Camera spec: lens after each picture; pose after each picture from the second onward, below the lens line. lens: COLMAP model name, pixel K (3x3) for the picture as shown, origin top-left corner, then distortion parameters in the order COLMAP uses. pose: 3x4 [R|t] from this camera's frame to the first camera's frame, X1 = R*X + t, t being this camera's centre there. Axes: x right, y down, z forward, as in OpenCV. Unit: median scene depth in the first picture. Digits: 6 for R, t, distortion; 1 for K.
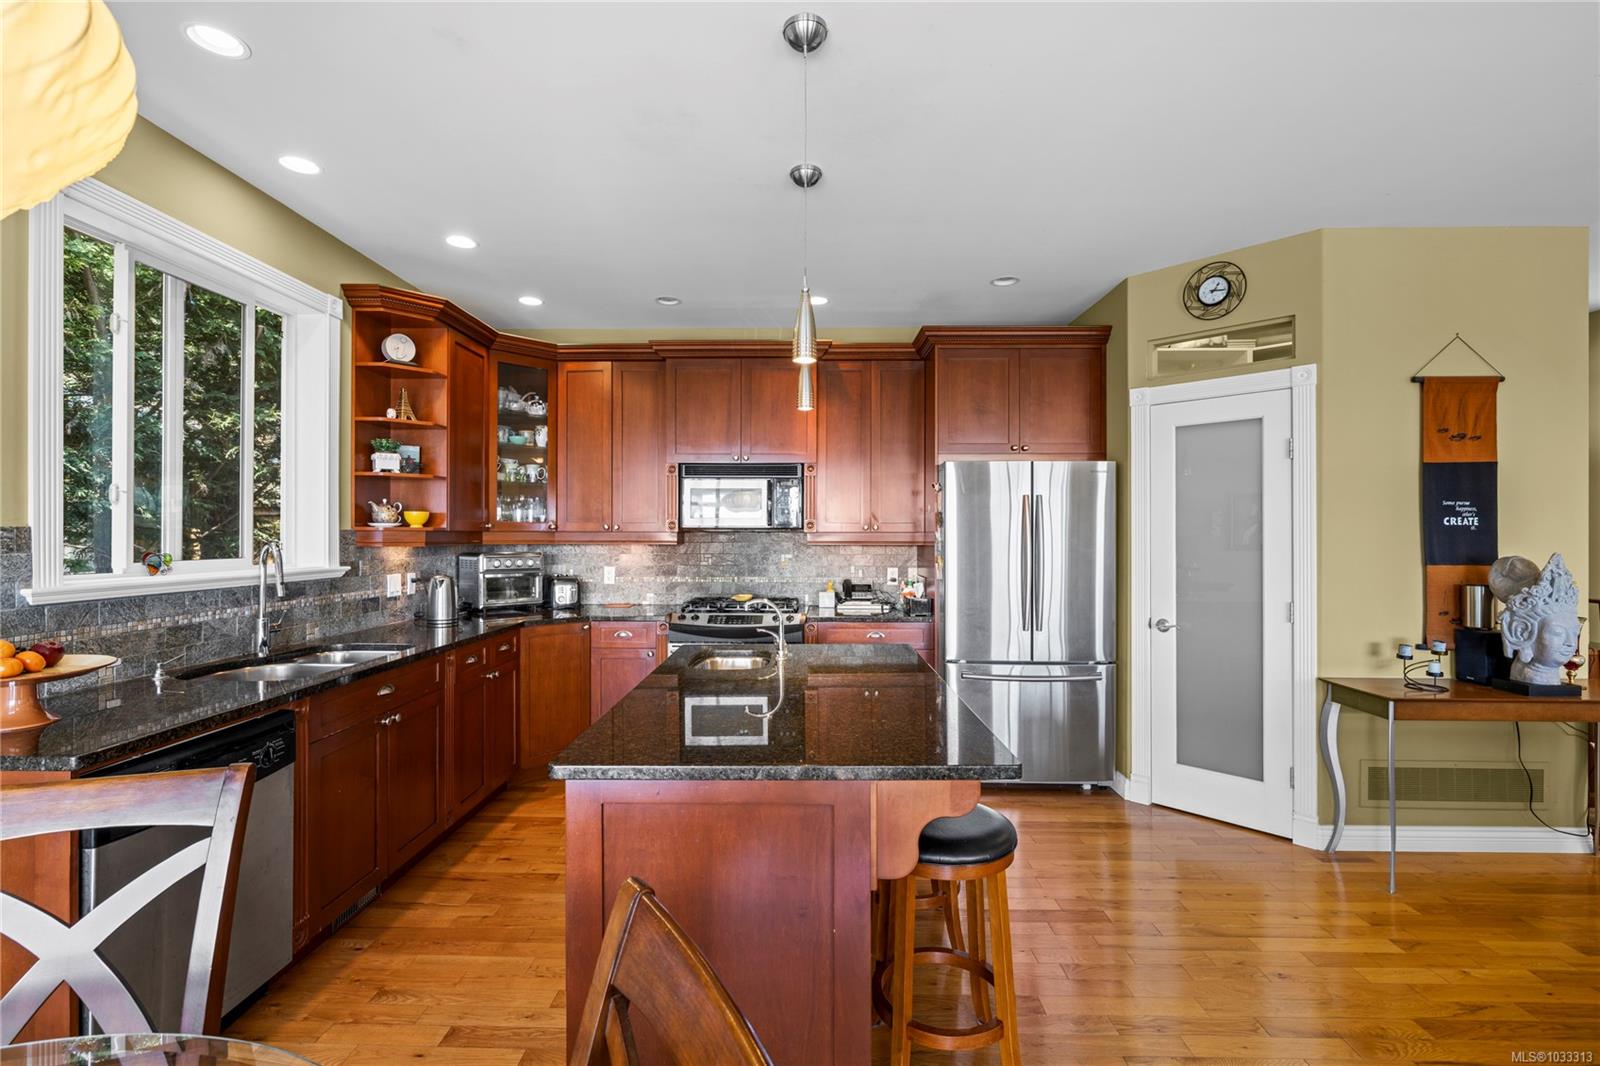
lens RADIAL K [[718.9, 0, 794.6], [0, 718.9, 532.4], [0, 0, 1]] dist [-0.005845, 0.001503]
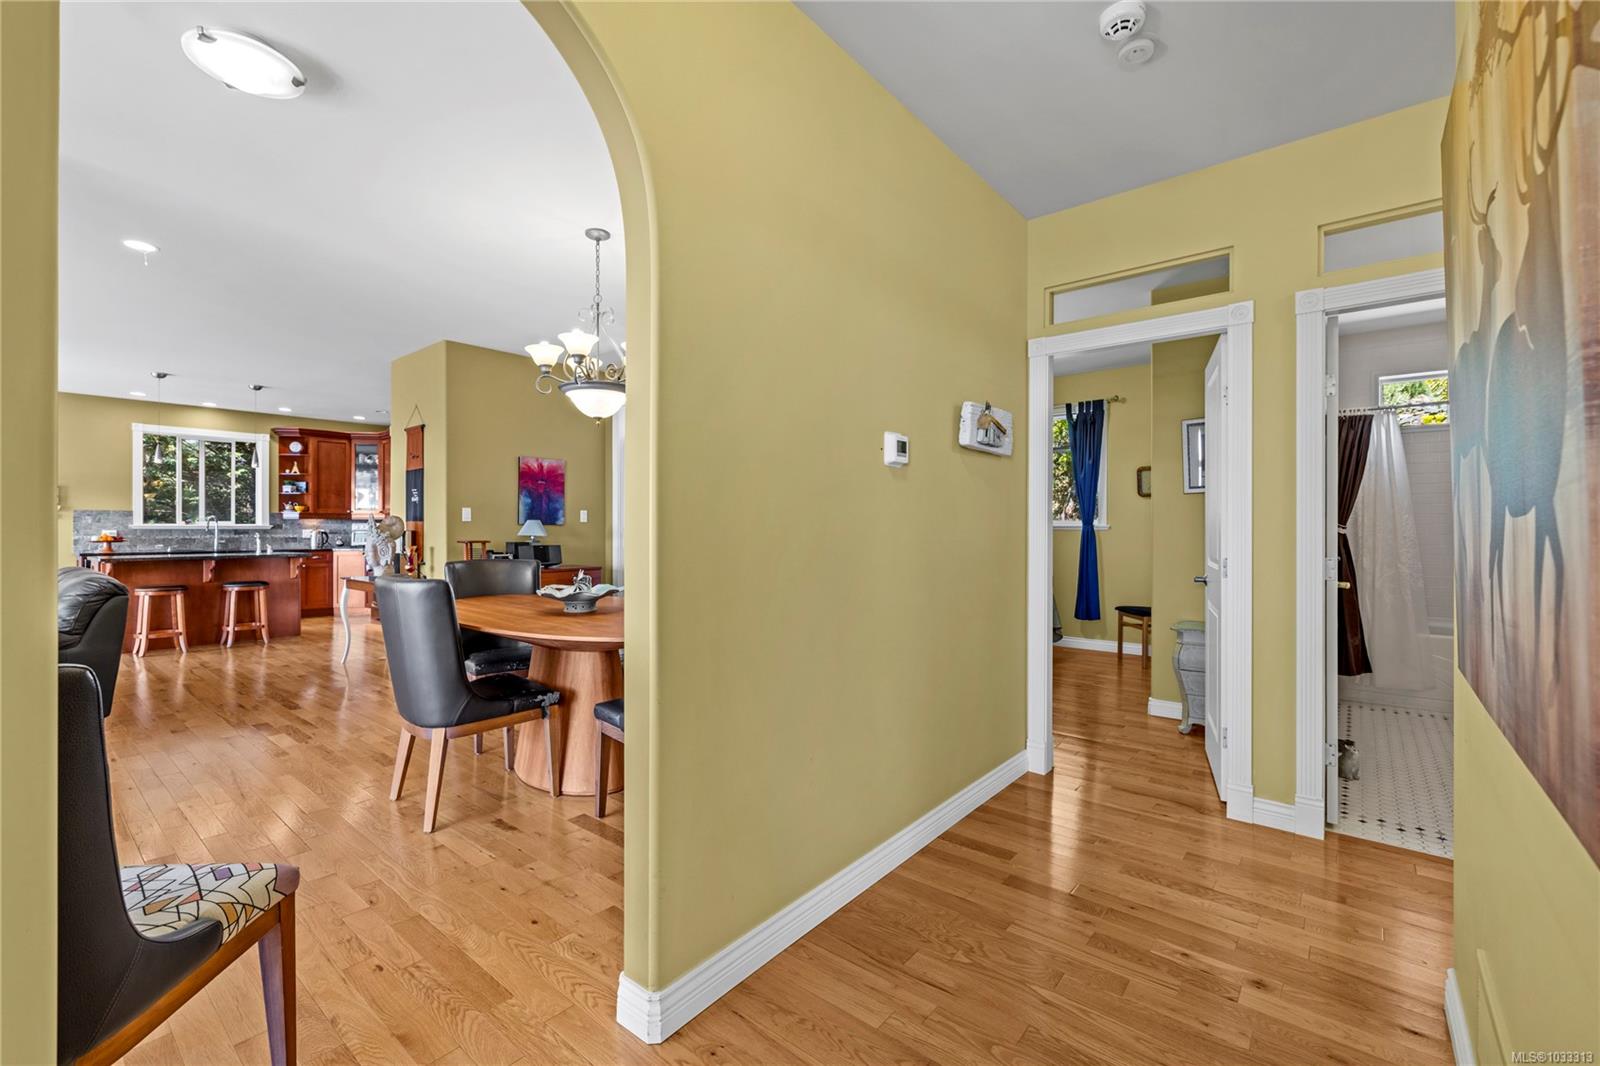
lens RADIAL K [[667.1, 0, 790.8], [0, 667.1, 526.2], [0, 0, 1]] dist [0.001336, -0.000336]
pose [[0.782911, -0.002606, -0.622129, 2.600072], [0.001888, 0.999997, -0.001813, 0.057760], [0.622131, 0.000245, 0.782913, 0.176971]]
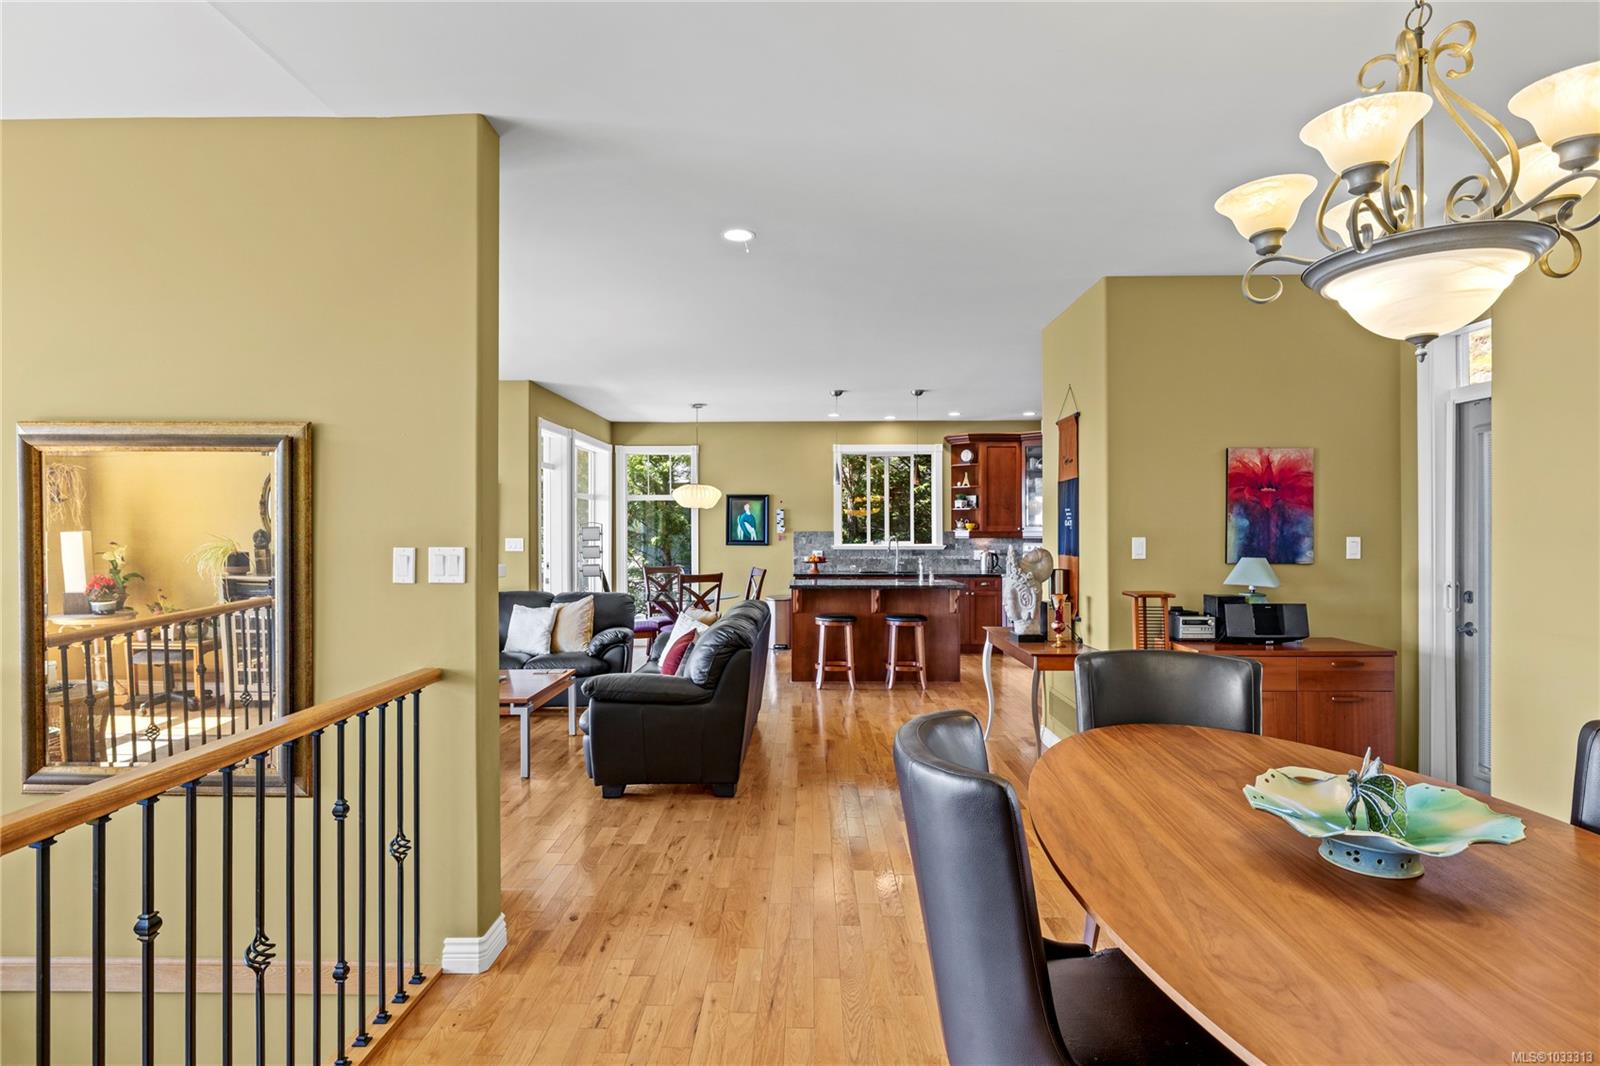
lens RADIAL K [[804.7, 0, 796.8], [0, 804.7, 530.9], [0, 0, 1]] dist [-0.008902, 0.003503]
pose [[0.003660, -0.002762, -0.999989, 2.199794], [0.003211, 0.999991, -0.002750, 0.001134], [0.999988, -0.003201, 0.003669, 0.428556]]
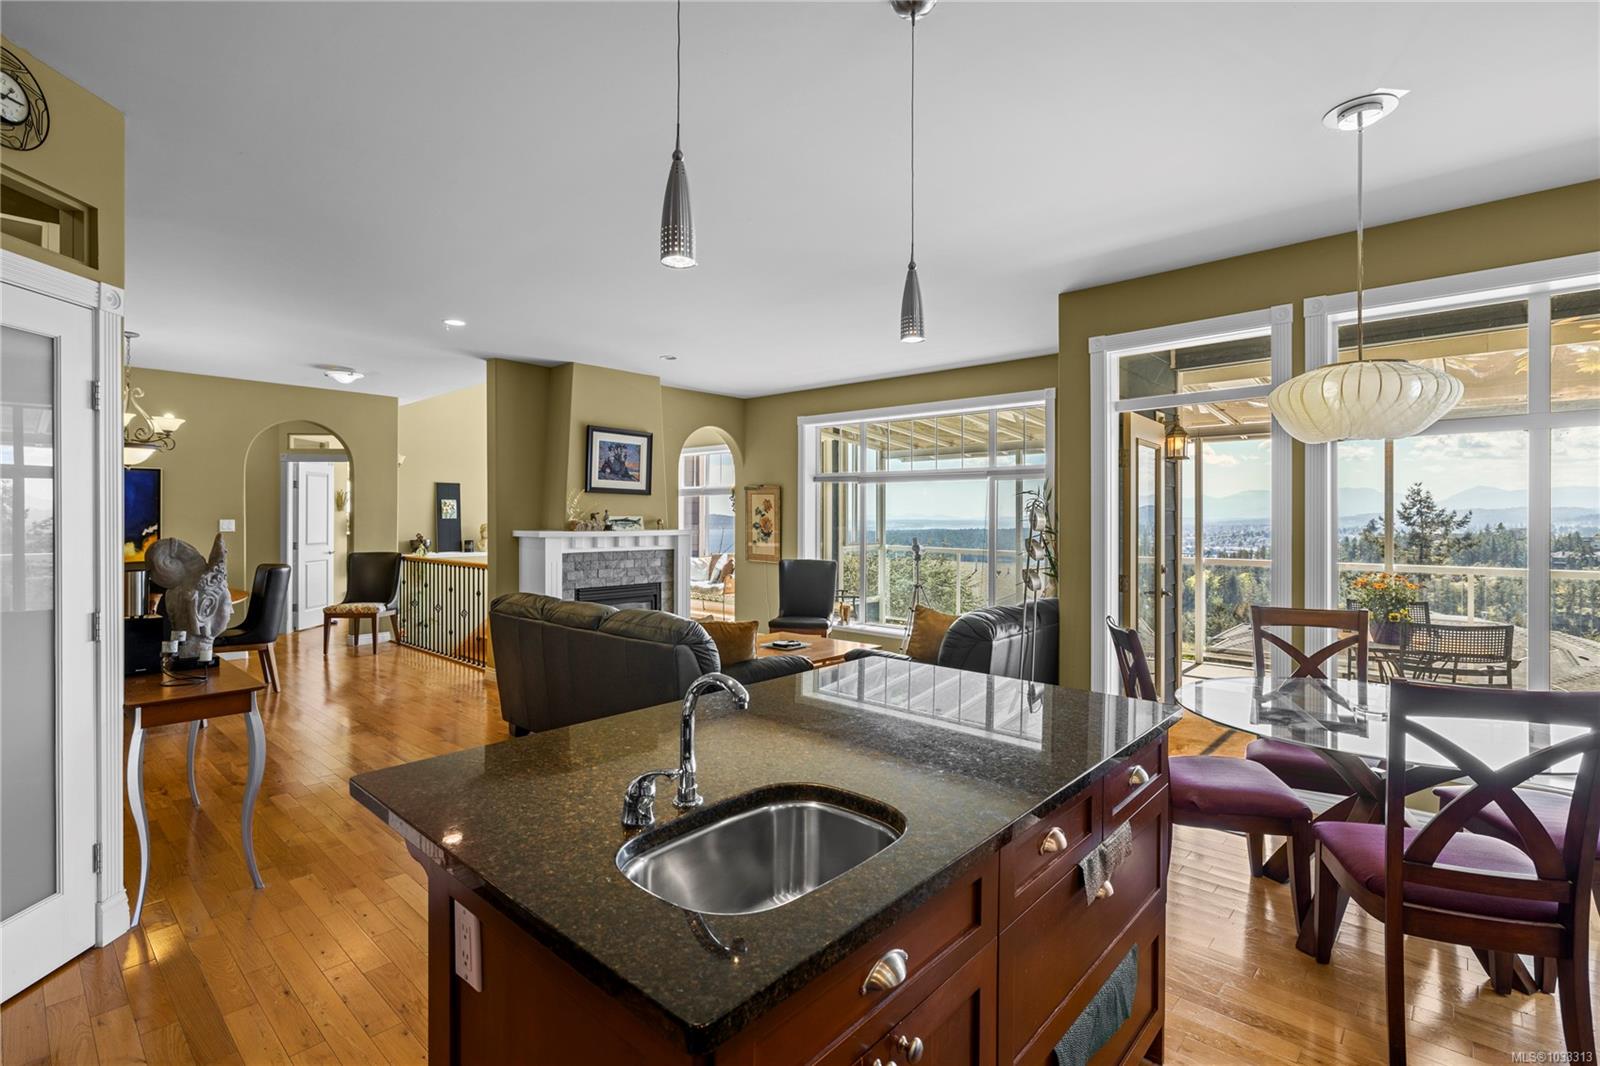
lens RADIAL K [[748.9, 0, 791.1], [0, 748.9, 526.6], [0, 0, 1]] dist [-0.007803, 0.002279]
pose [[-0.748586, -0.011348, 0.662941, -0.298107], [-0.005586, 0.999926, 0.010809, 0.001845], [-0.663014, 0.004388, -0.748594, 1.021867]]
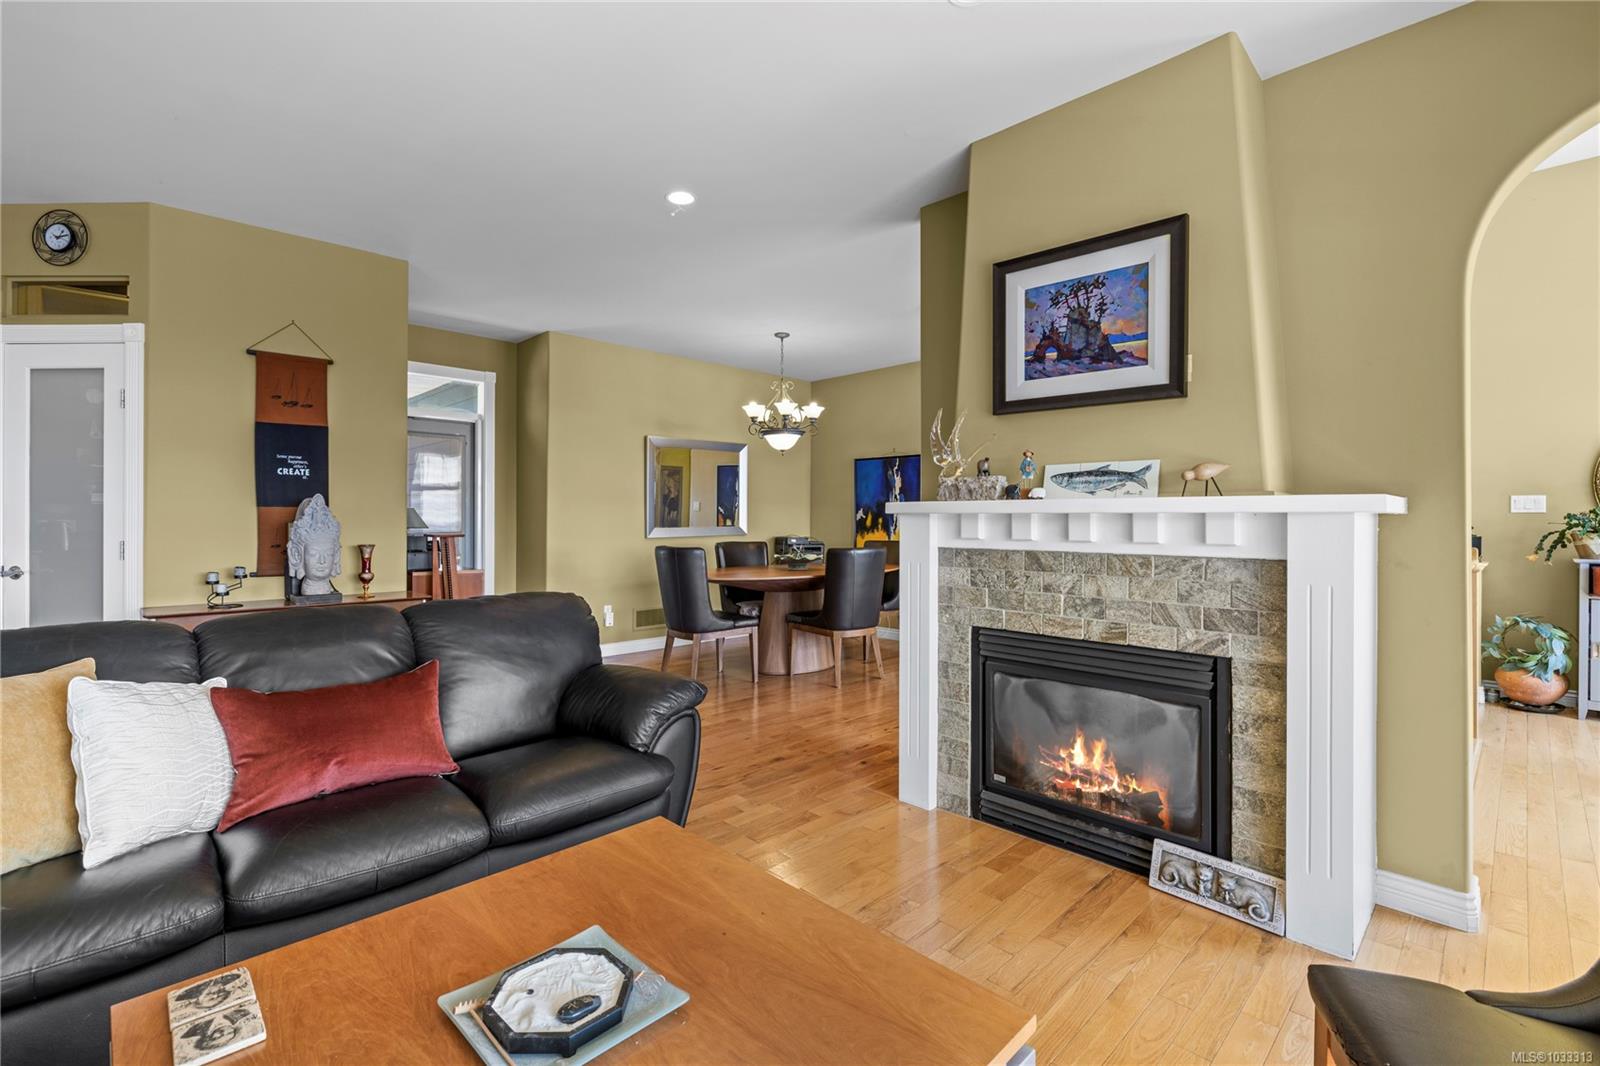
lens RADIAL K [[718.9, 0, 789.0], [0, 718.9, 516.2], [0, 0, 1]] dist [-0.005845, 0.001503]
pose [[0.705140, 0.001908, 0.709066, 0.586424], [-0.002555, 0.999997, -0.000150, 0.053009], [-0.709064, -0.001706, 0.705143, -0.433704]]
